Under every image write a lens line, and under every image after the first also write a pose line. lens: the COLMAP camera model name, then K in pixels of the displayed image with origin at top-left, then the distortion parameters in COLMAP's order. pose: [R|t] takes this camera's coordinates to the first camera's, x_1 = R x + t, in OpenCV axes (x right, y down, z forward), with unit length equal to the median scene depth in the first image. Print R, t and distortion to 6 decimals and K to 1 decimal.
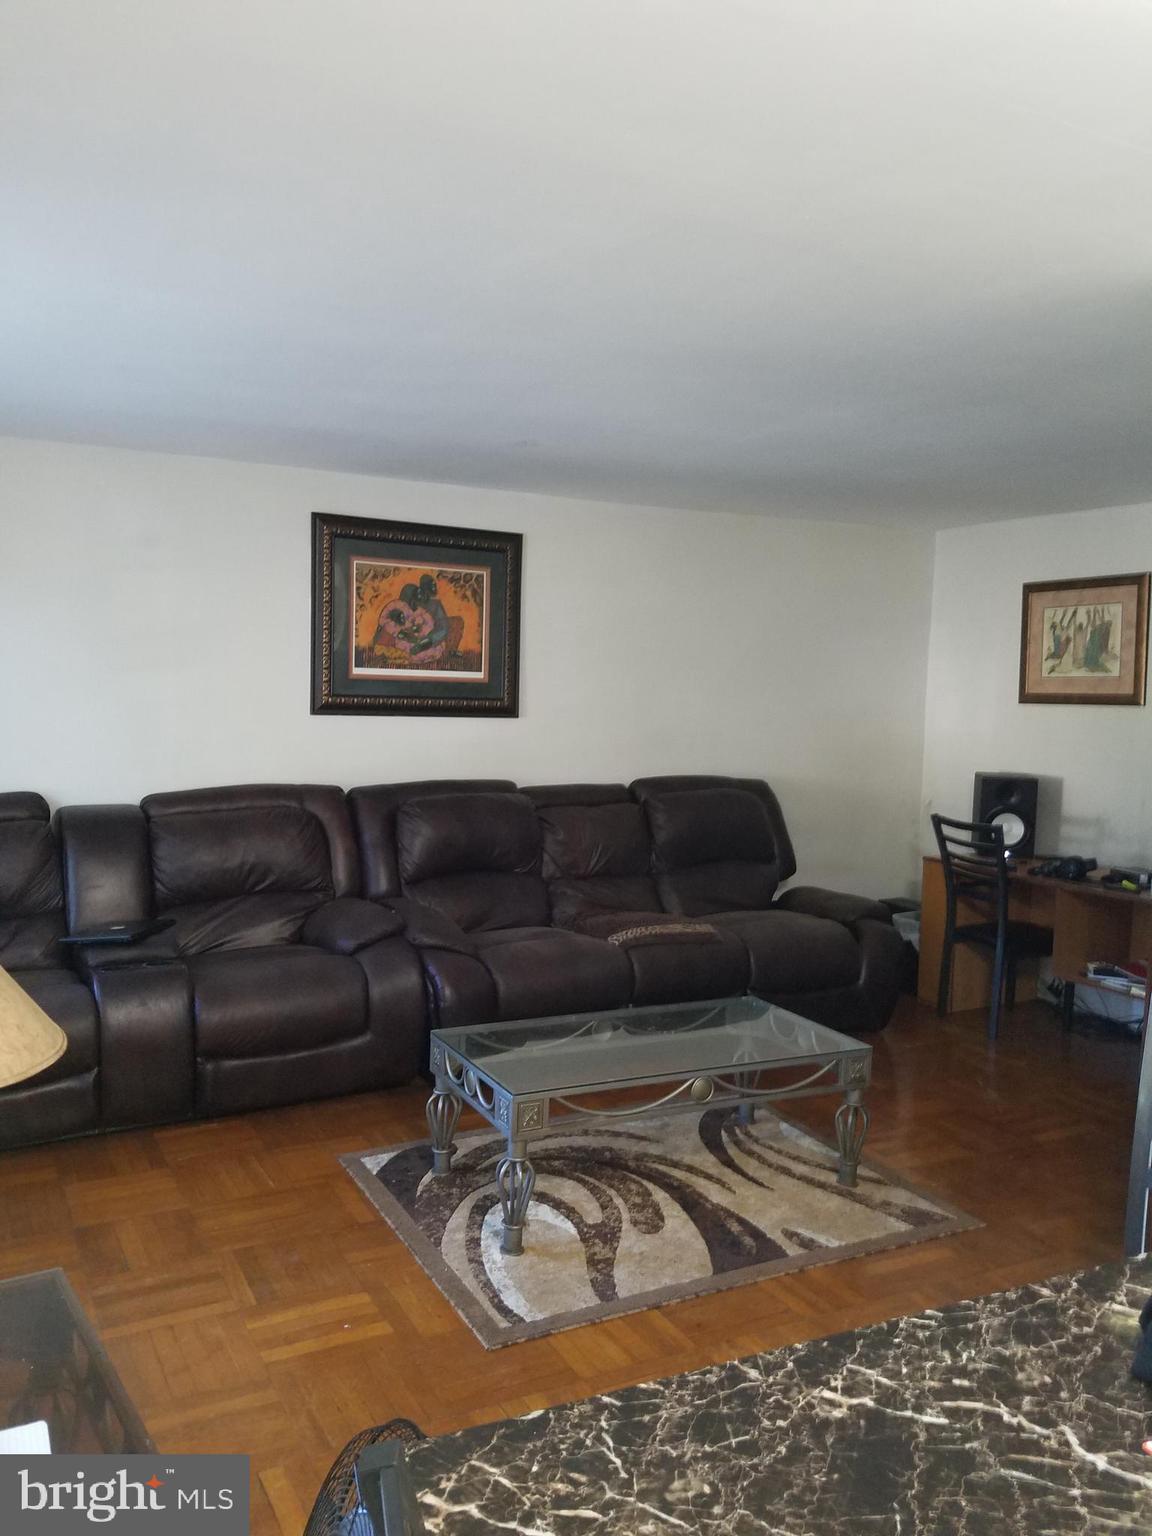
lens RADIAL K [[1187.4, 0, 573.4], [0, 1187.4, 772.7], [0, 0, 1]] dist [0.029617, -0.008365]
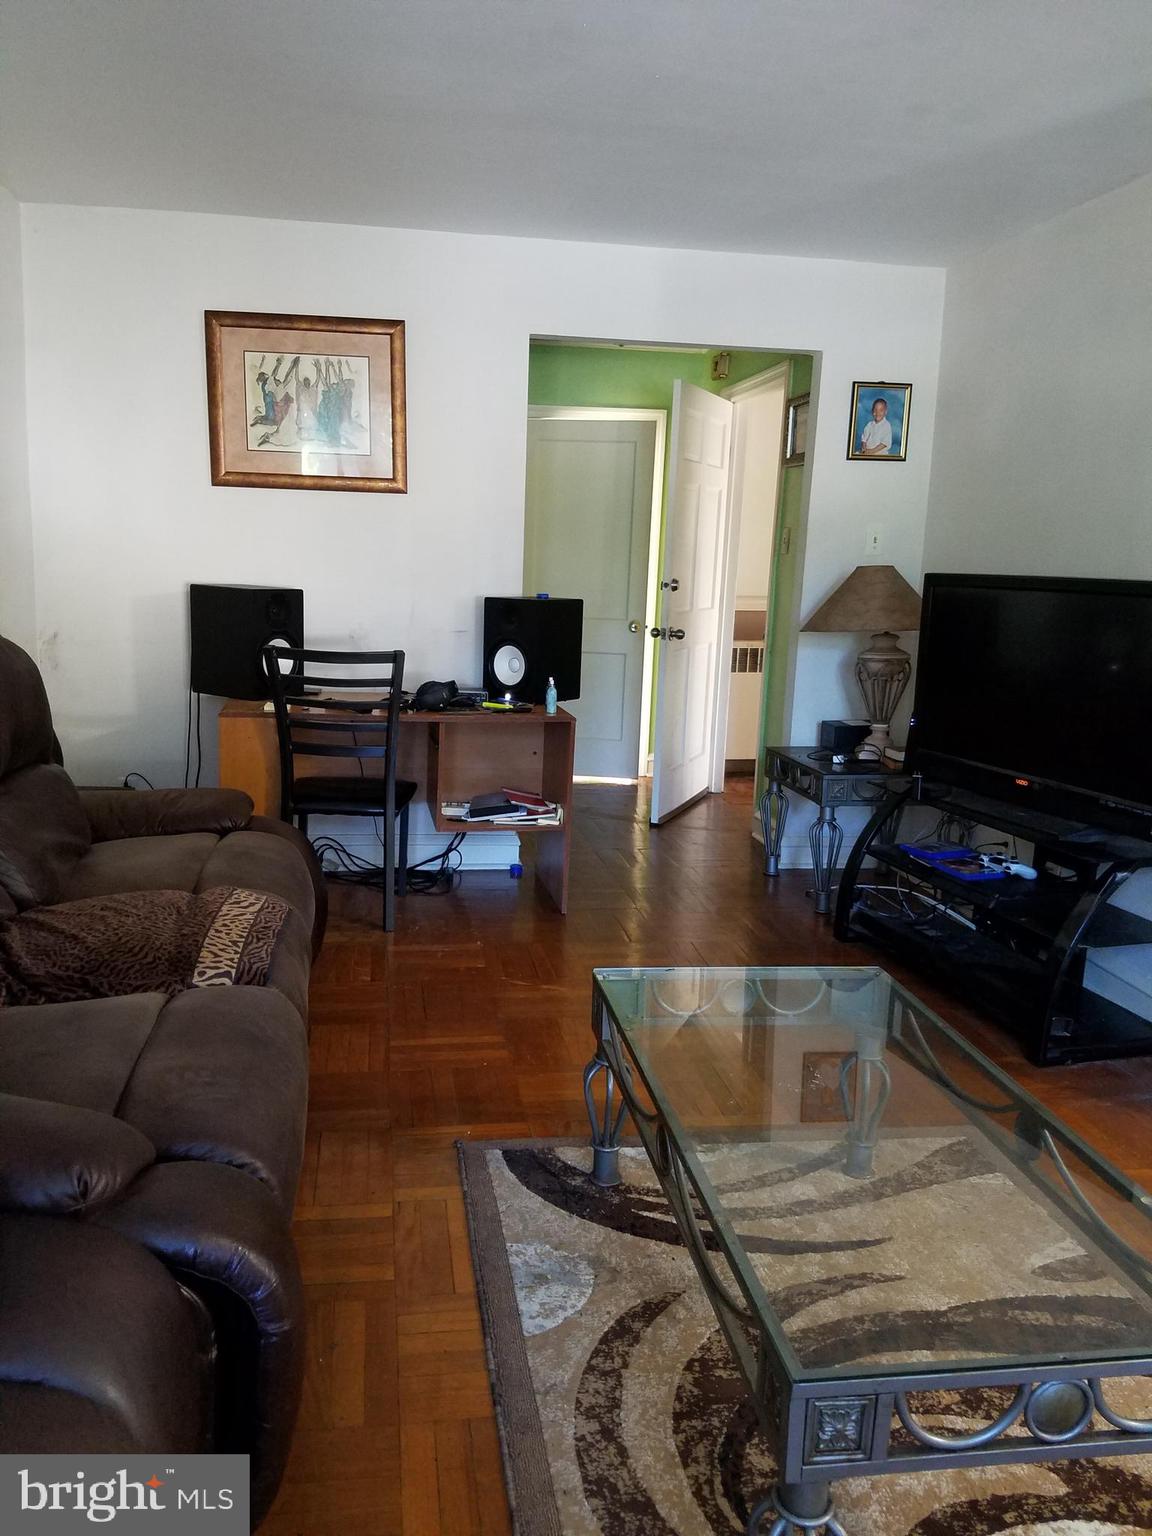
lens RADIAL K [[1187.4, 0, 570.7], [0, 1187.4, 759.0], [0, 0, 1]] dist [0.029617, -0.008365]
pose [[0.329776, -0.172215, 0.928218, -0.265248], [0.056508, 0.985059, 0.162684, -0.001465], [-0.942366, -0.001198, 0.334581, 0.606647]]
